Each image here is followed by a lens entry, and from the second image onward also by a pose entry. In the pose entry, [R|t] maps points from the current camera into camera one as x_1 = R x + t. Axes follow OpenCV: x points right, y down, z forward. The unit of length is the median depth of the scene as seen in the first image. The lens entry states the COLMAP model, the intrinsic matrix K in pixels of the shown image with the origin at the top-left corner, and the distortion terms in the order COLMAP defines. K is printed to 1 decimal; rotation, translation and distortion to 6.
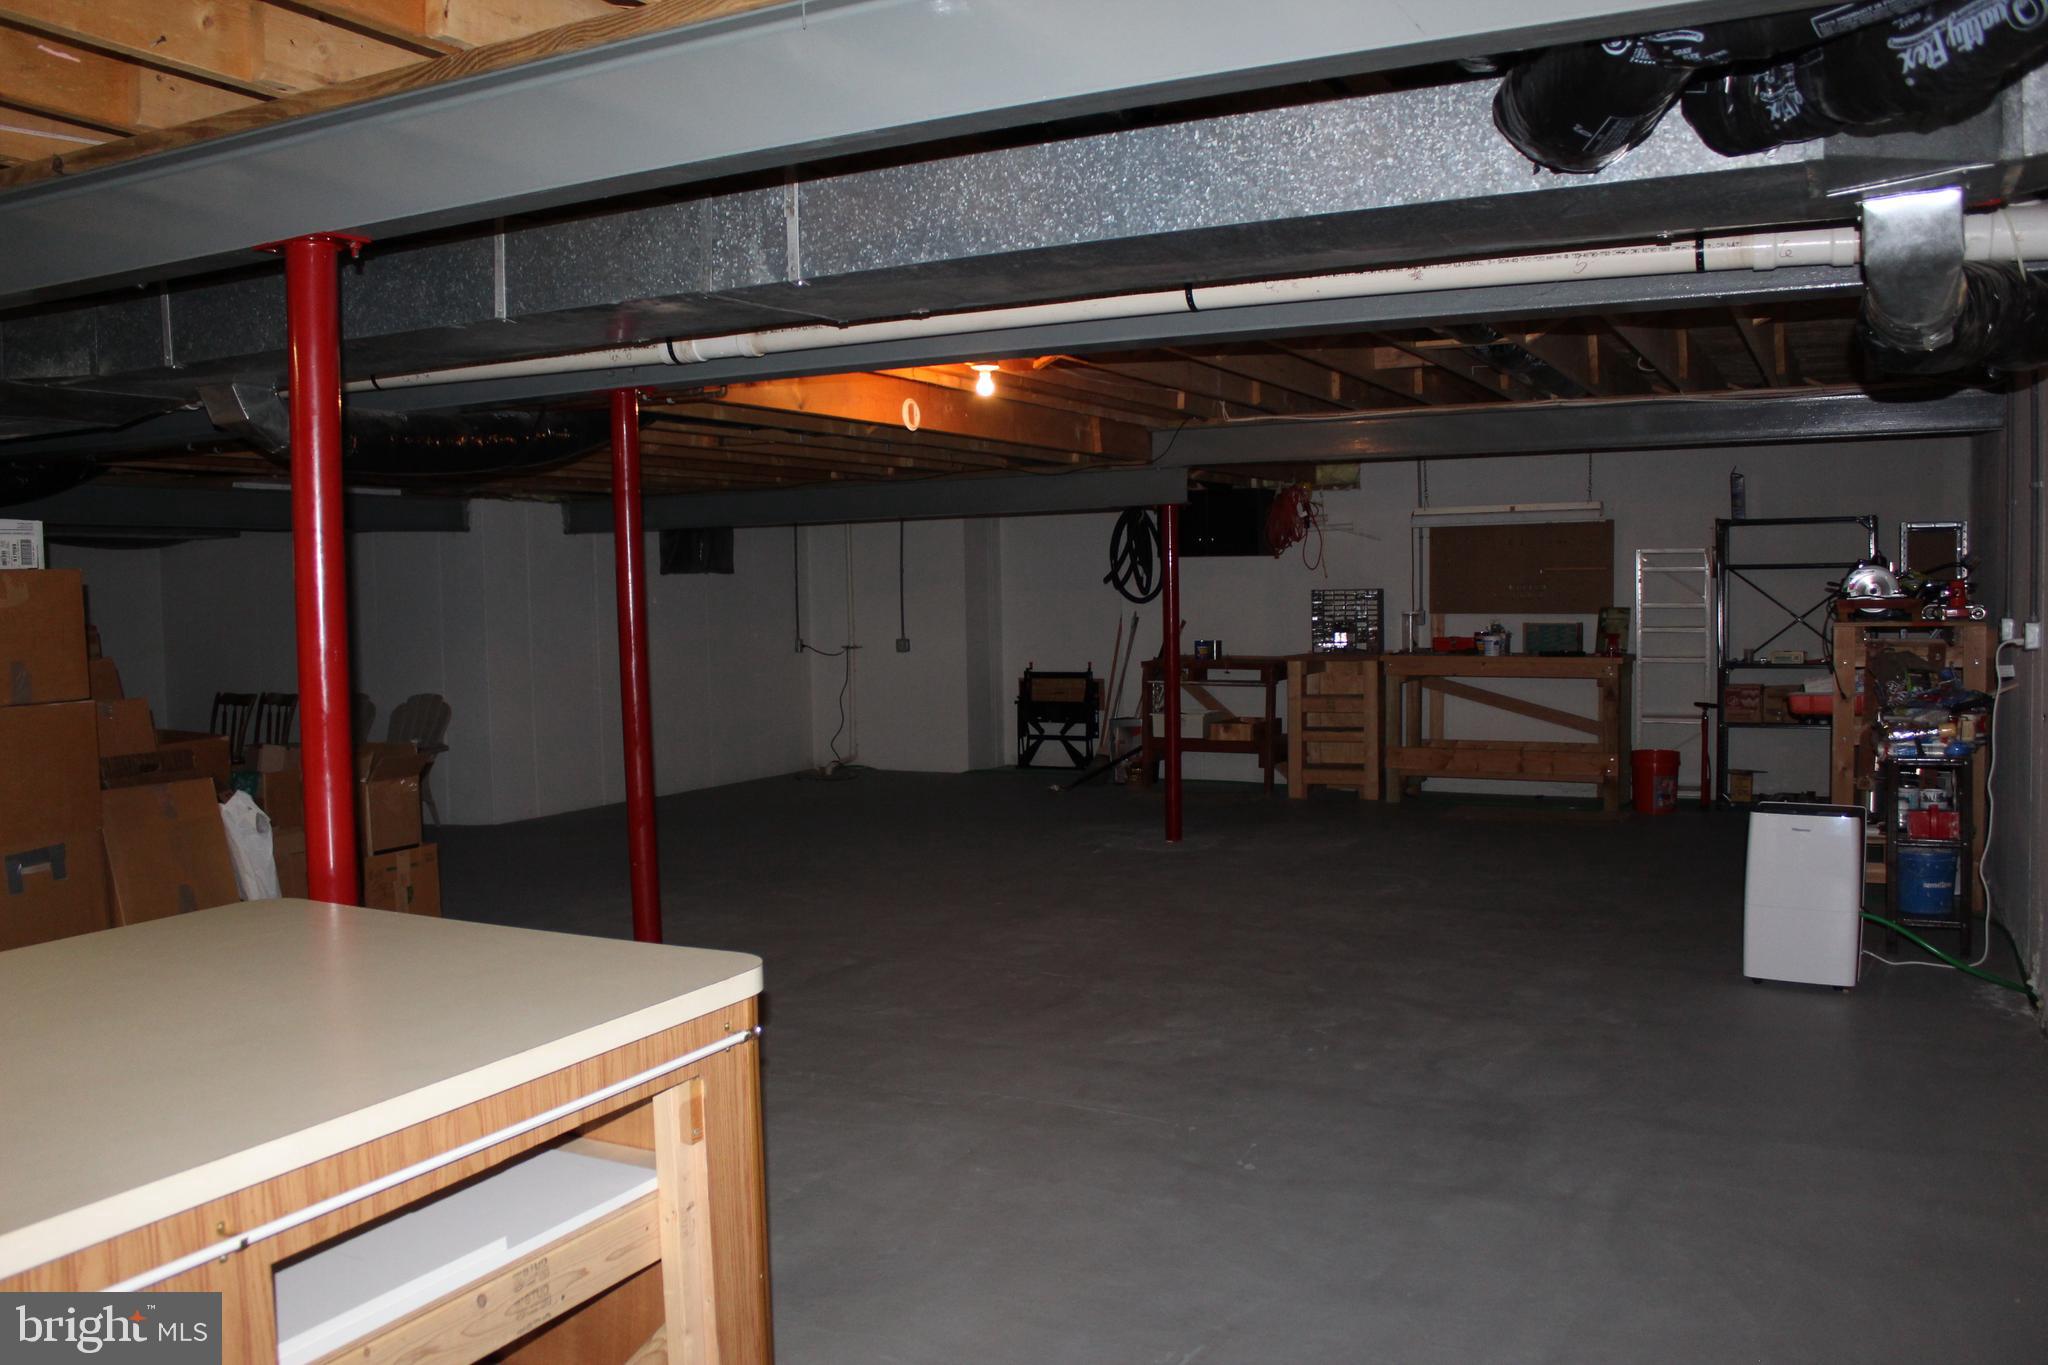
lens RADIAL K [[1707.0, 0, 1021.3], [0, 1707.0, 679.3], [0, 0, 1]] dist [-0.166856, 0.142361]
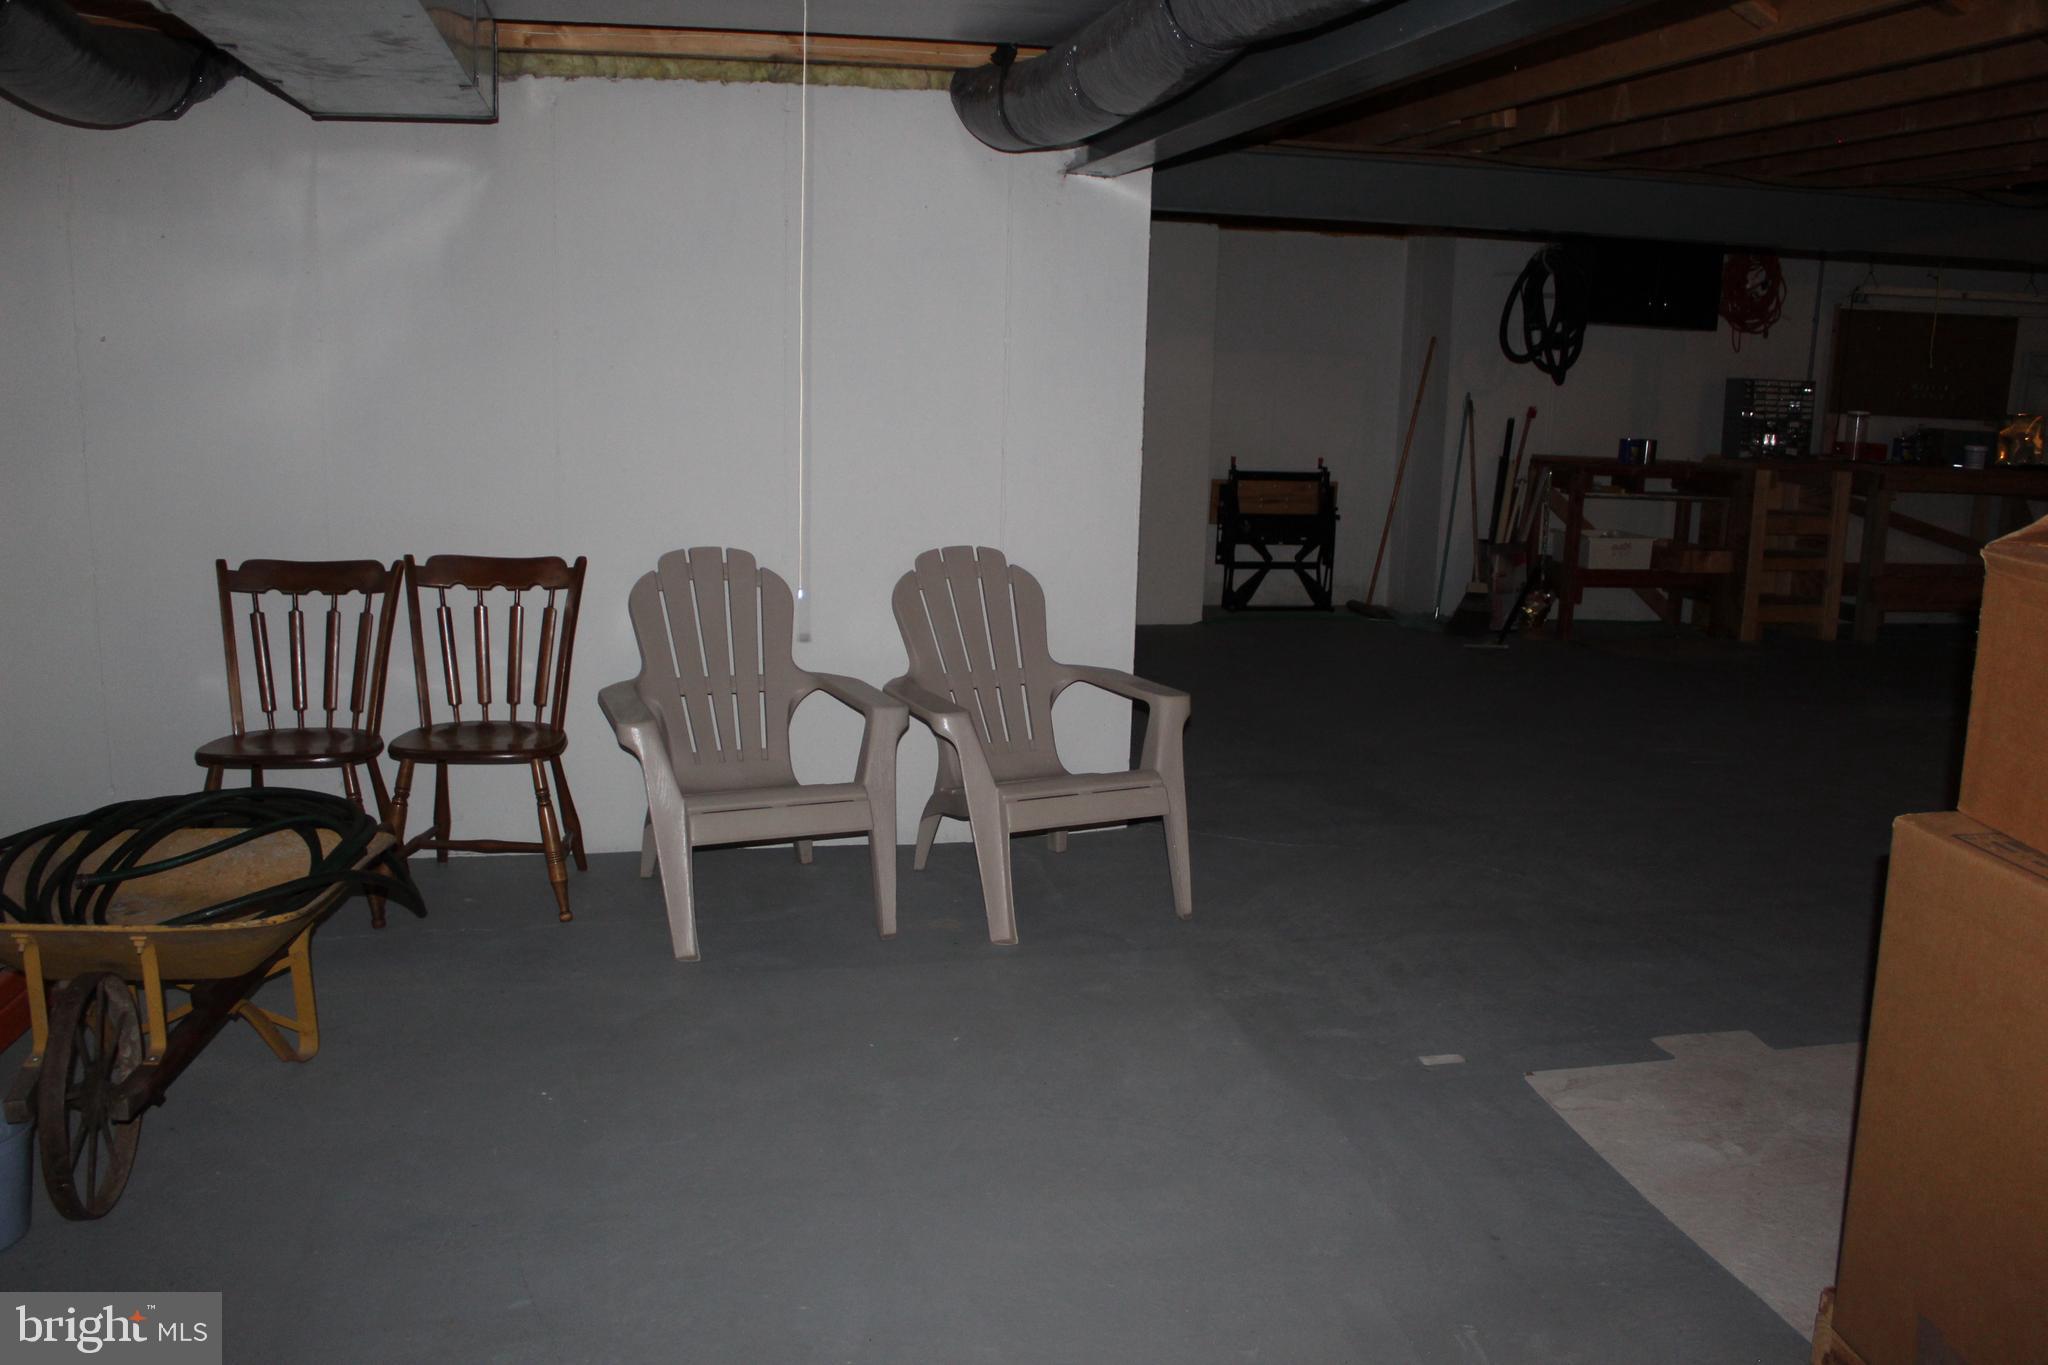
lens RADIAL K [[1707.0, 0, 1022.9], [0, 1707.0, 692.8], [0, 0, 1]] dist [-0.166856, 0.142361]
pose [[0.775277, -0.087576, 0.625520, -0.510897], [-0.006524, 0.989178, 0.146576, -0.016155], [-0.631587, -0.117718, 0.766316, 0.525343]]
